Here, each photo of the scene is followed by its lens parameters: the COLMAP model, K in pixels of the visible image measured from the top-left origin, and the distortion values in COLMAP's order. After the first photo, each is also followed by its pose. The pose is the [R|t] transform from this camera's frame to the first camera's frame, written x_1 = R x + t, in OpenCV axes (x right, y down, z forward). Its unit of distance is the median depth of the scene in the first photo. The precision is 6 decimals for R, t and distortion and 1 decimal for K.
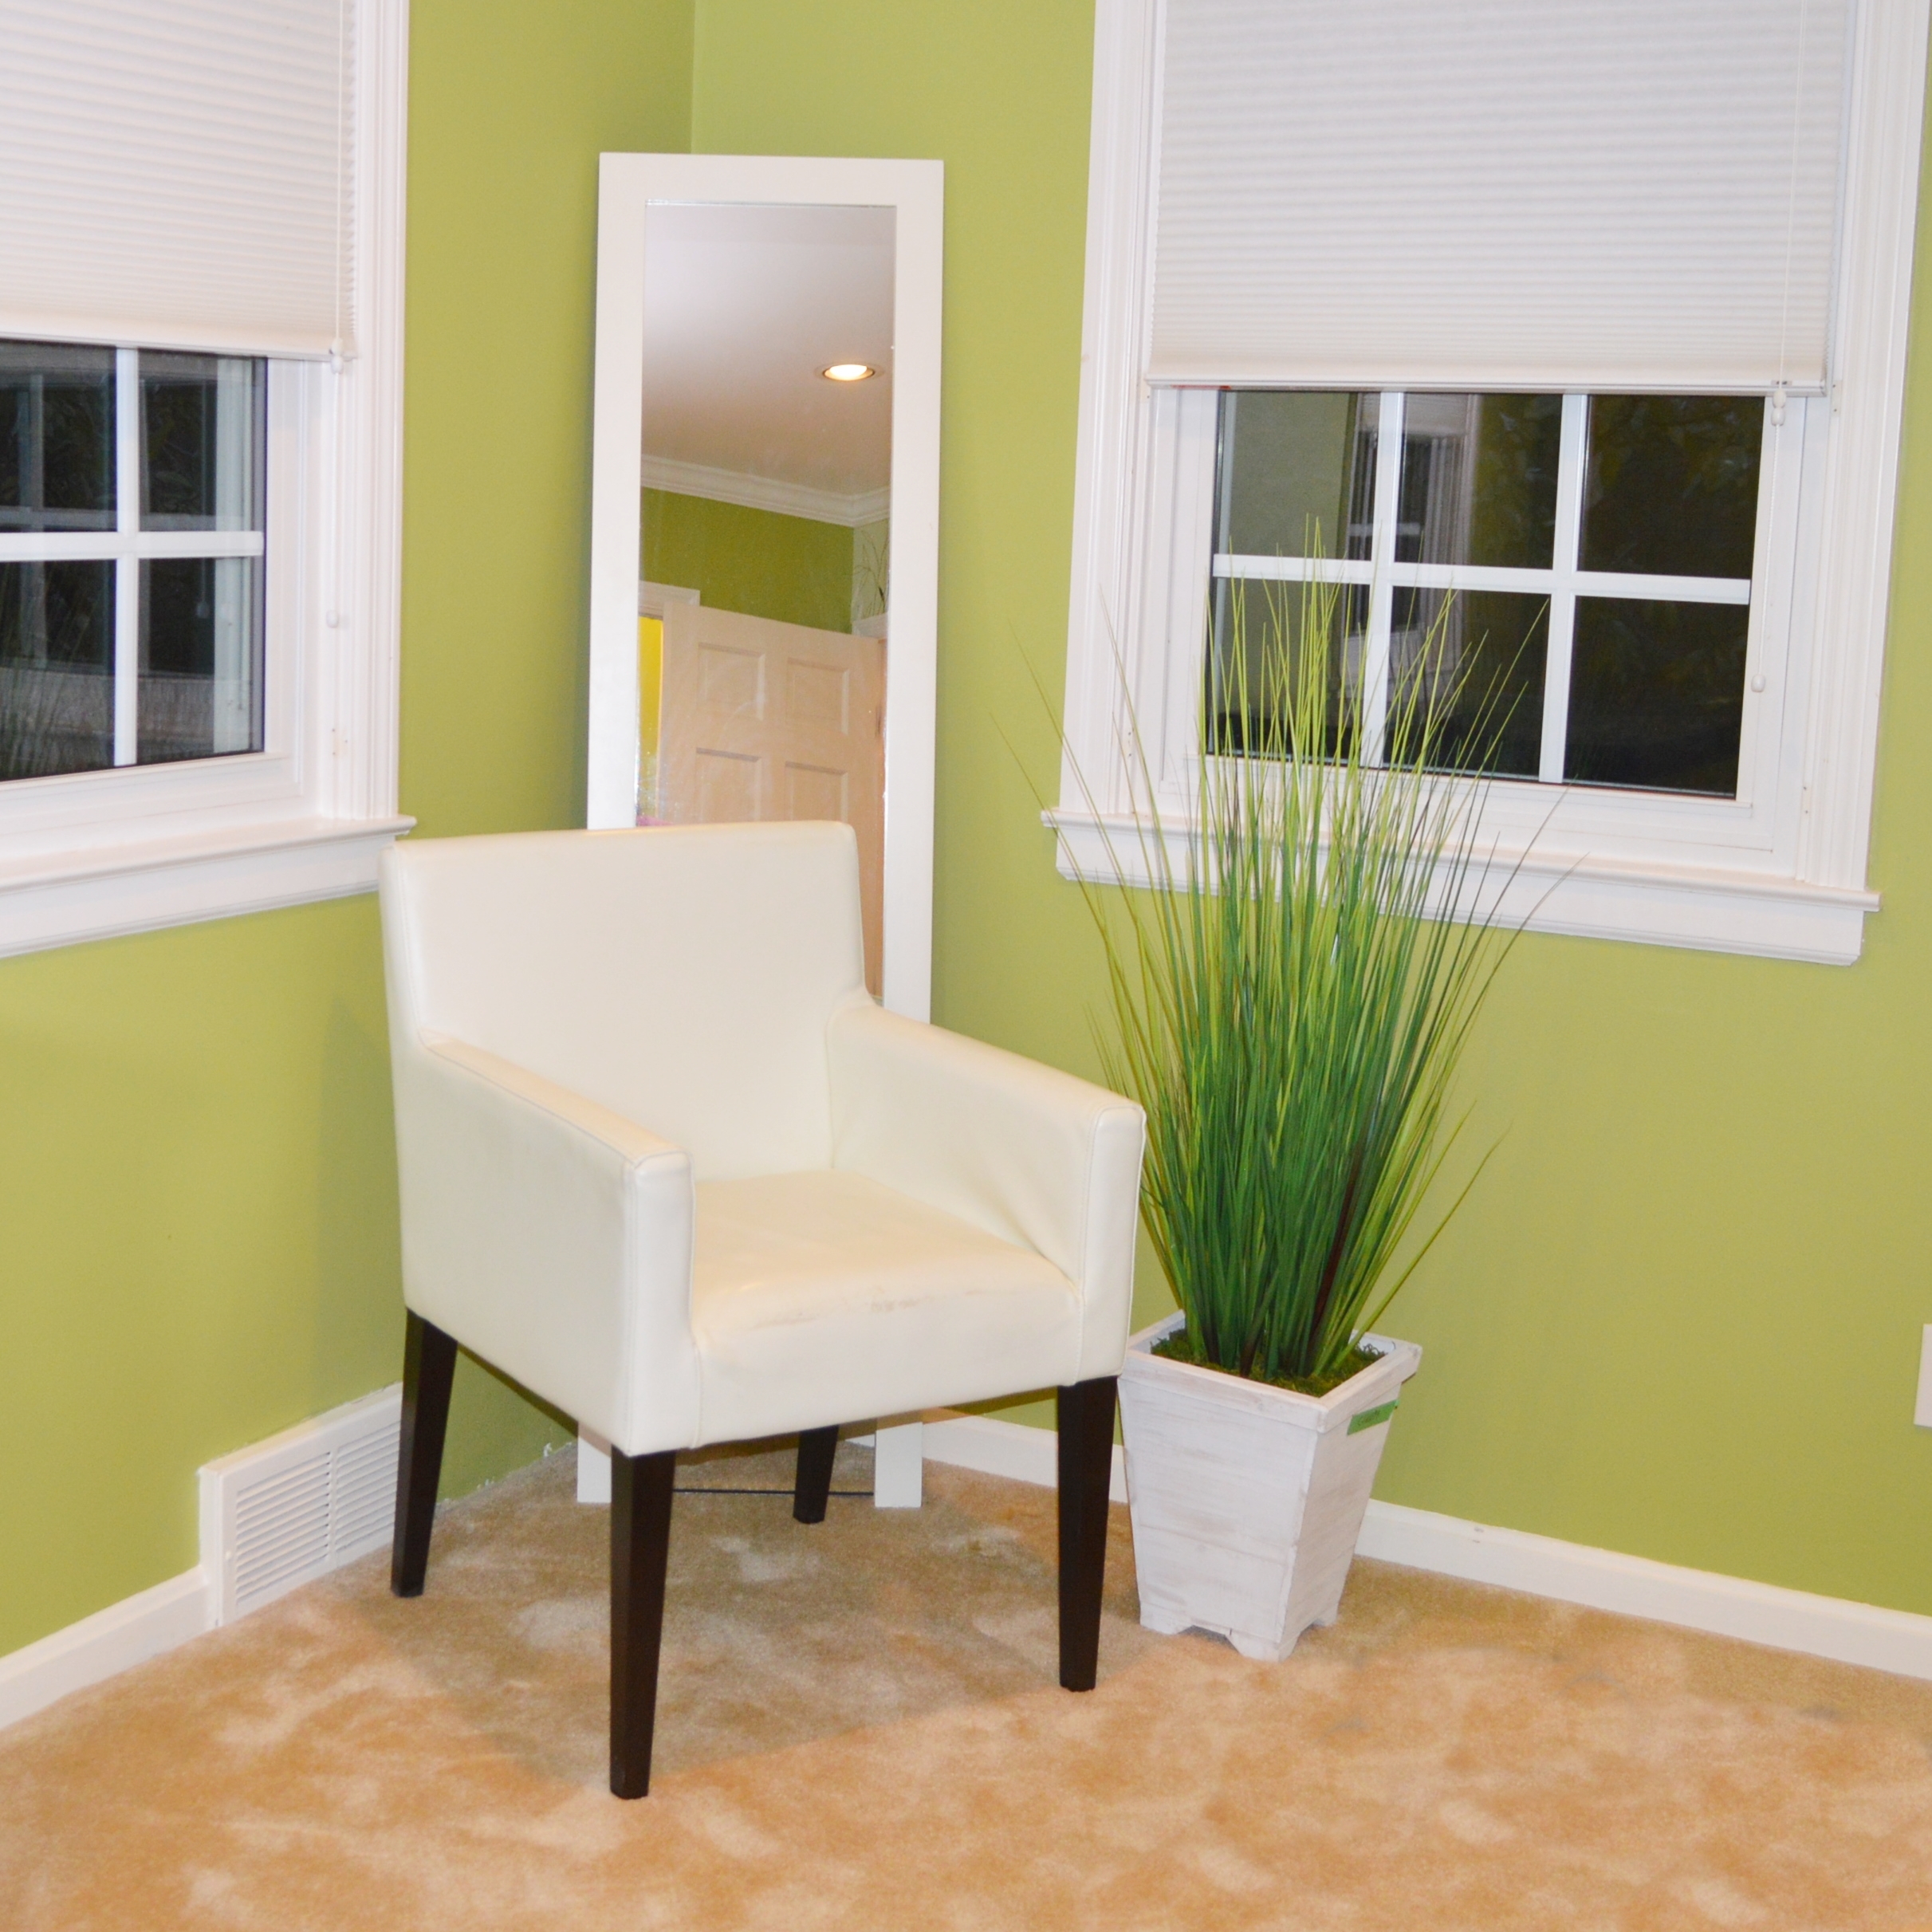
lens RADIAL K [[2431.1, 0, 876.9], [0, 2431.1, 963.3], [0, 0, 1]] dist [-0.075282, 0.048831]
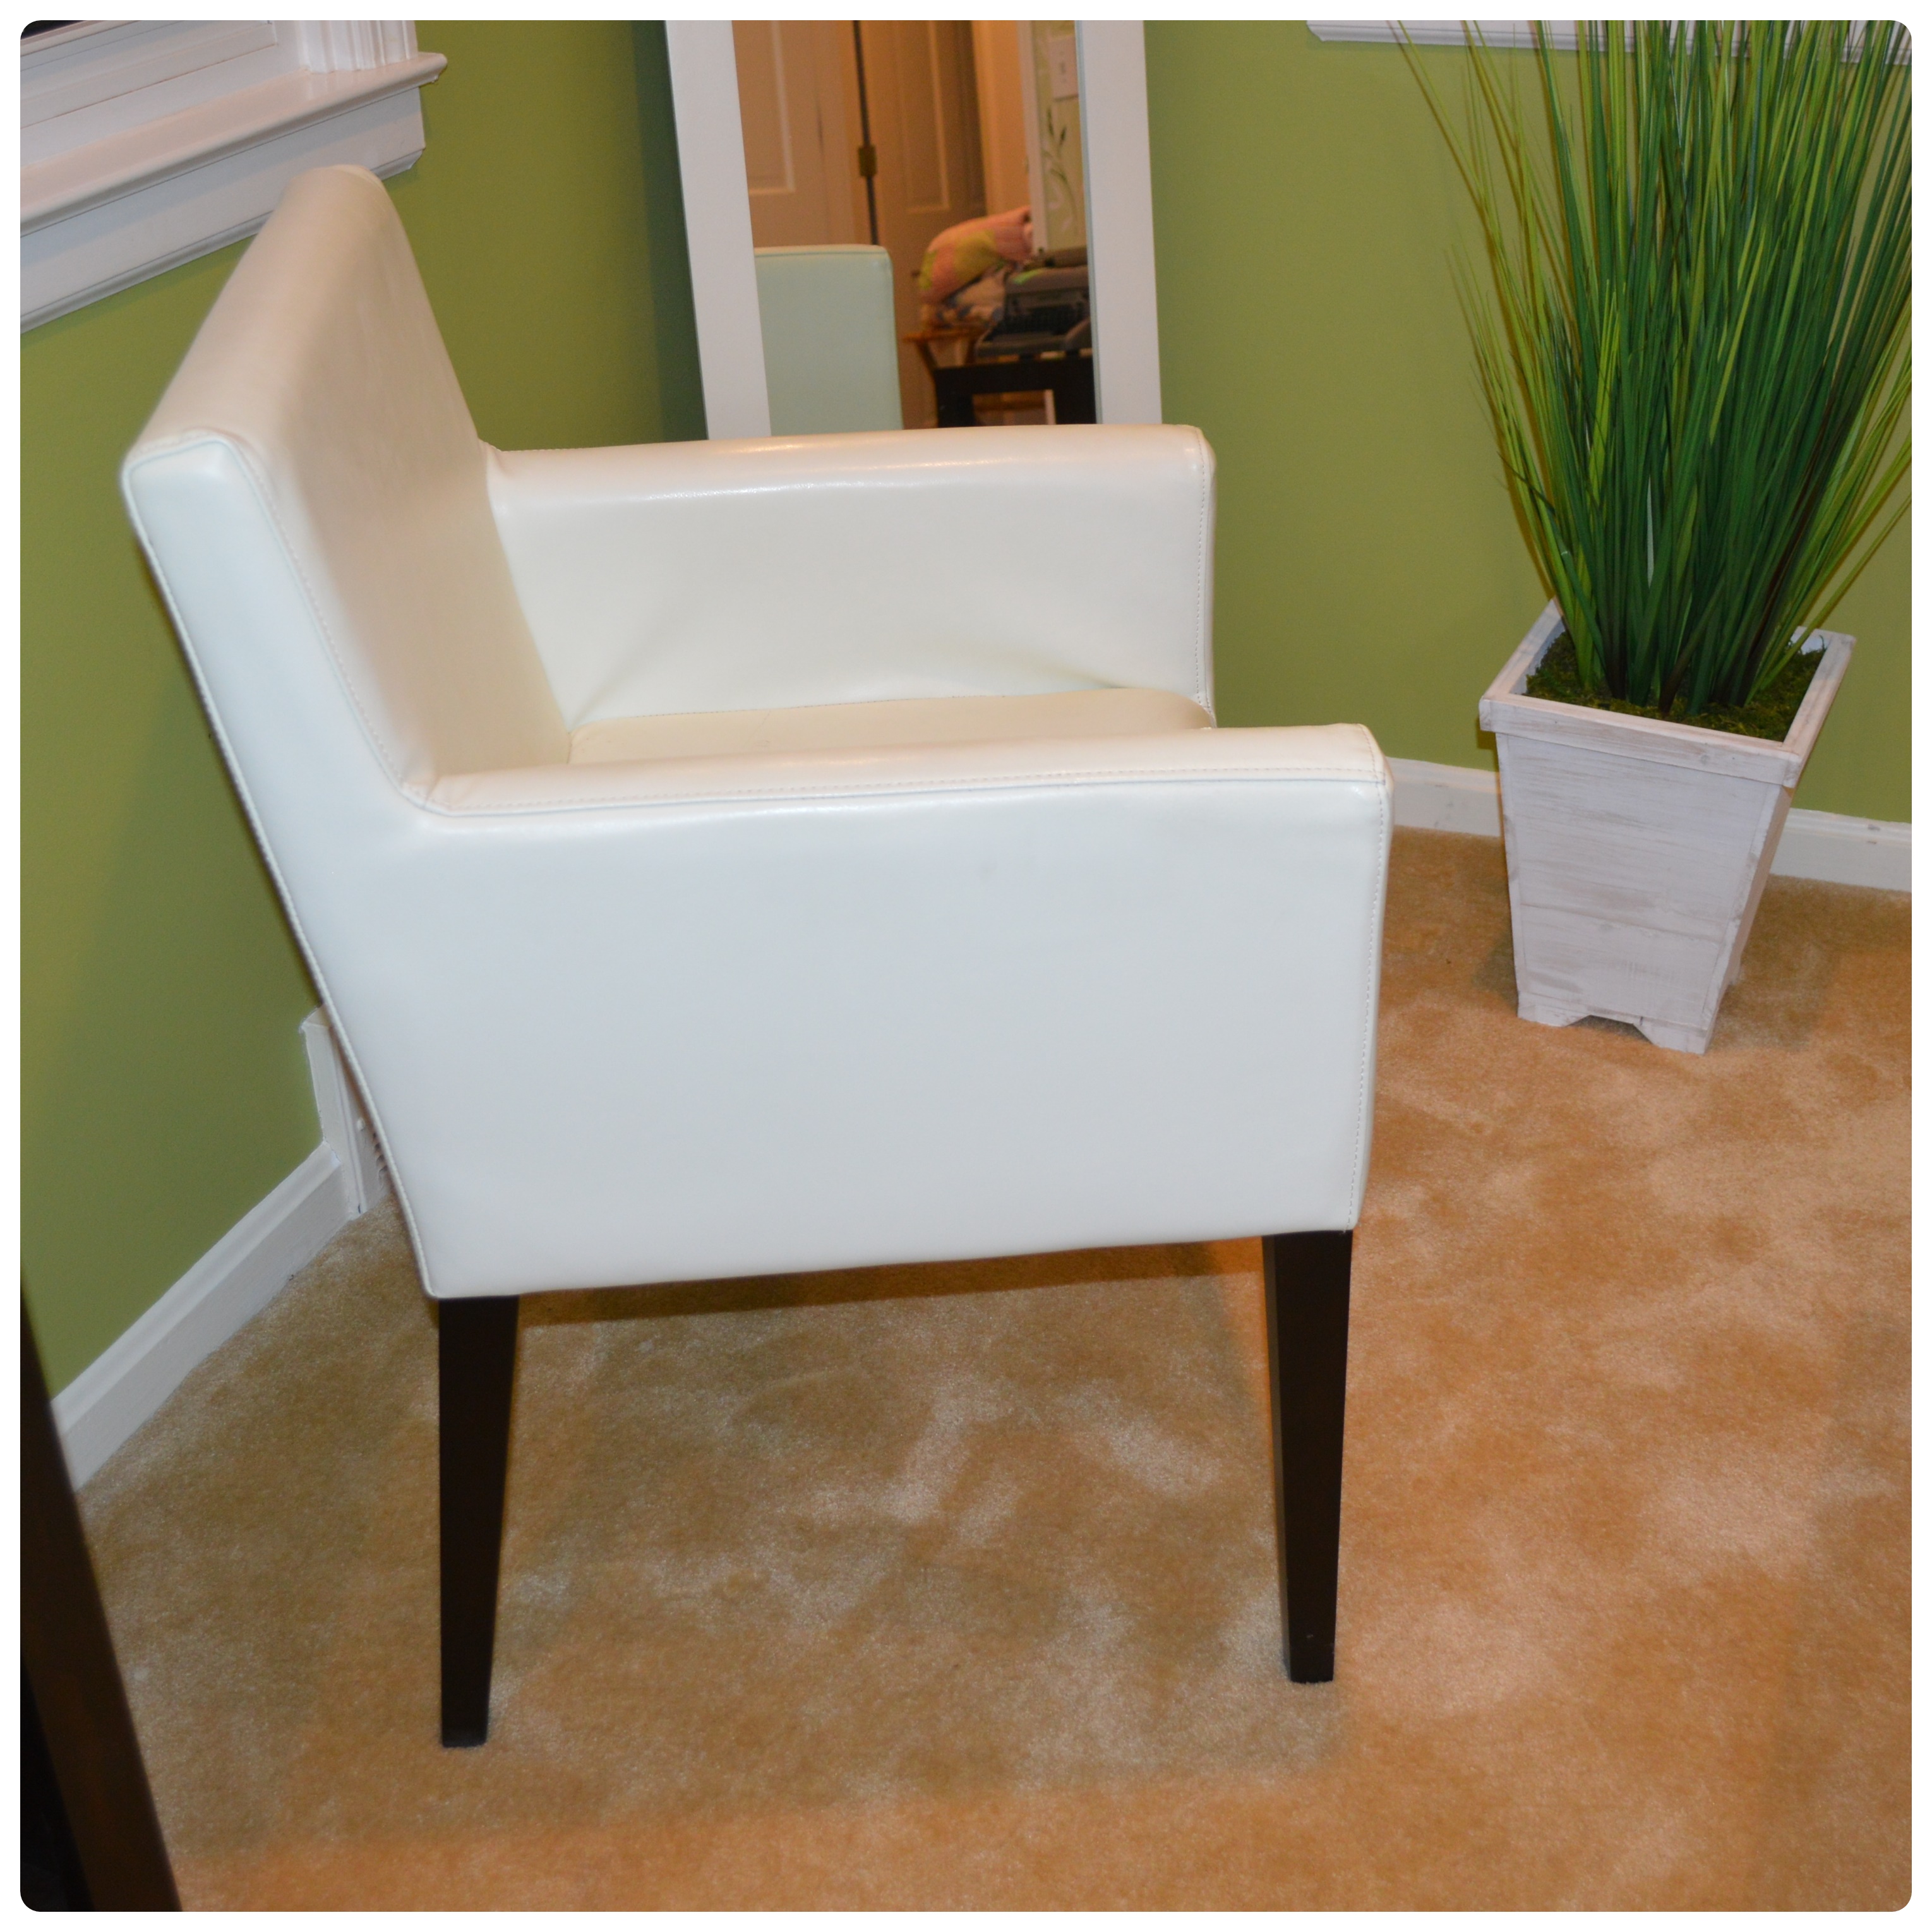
lens RADIAL K [[2412.3, 0, 1039.9], [0, 2412.3, 849.2], [0, 0, 1]] dist [-0.054687, 0.014717]
pose [[0.988757, -0.126129, 0.080320, -0.107609], [0.095106, 0.944945, 0.313104, -0.044135], [-0.115389, -0.301945, 0.946316, 0.292877]]
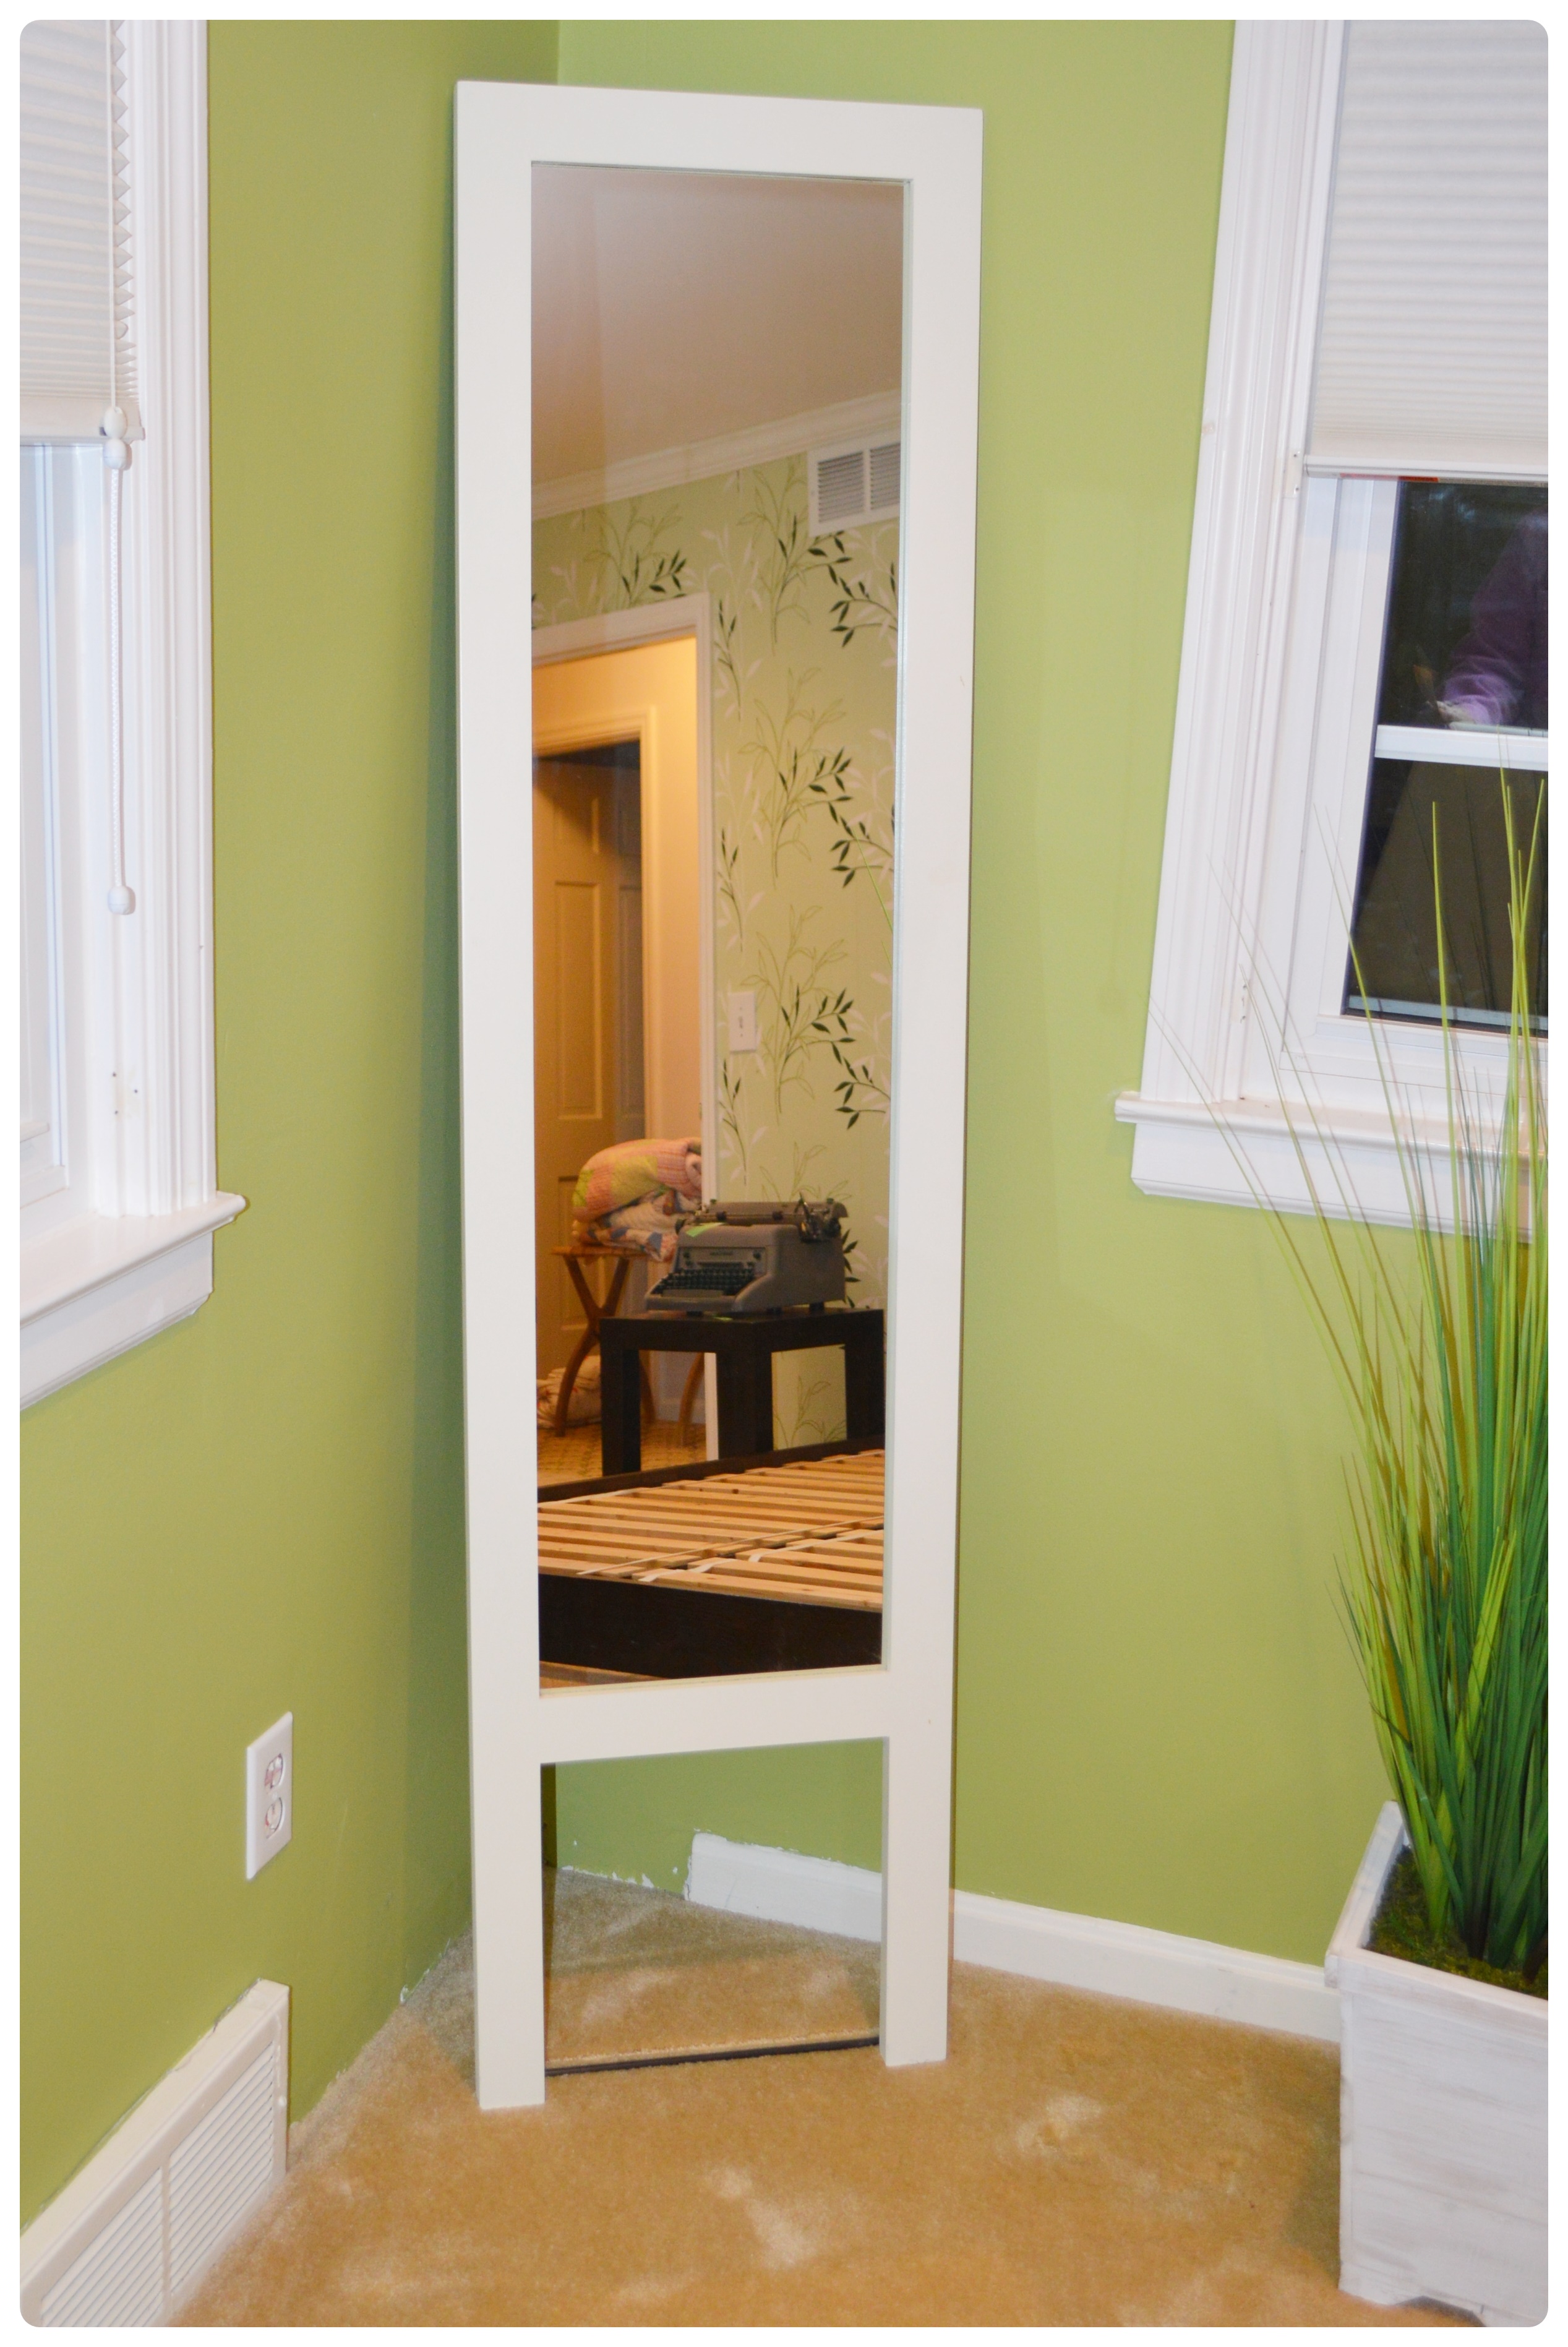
lens RADIAL K [[2401.0, 0, 777.6], [0, 2401.0, 1292.3], [0, 0, 1]] dist [-0.135346, 0.123403]
pose [[0.987812, -0.043950, 0.149320, -0.149441], [0.023256, 0.990214, 0.137607, -0.119567], [-0.153907, -0.132457, 0.979167, 0.397494]]
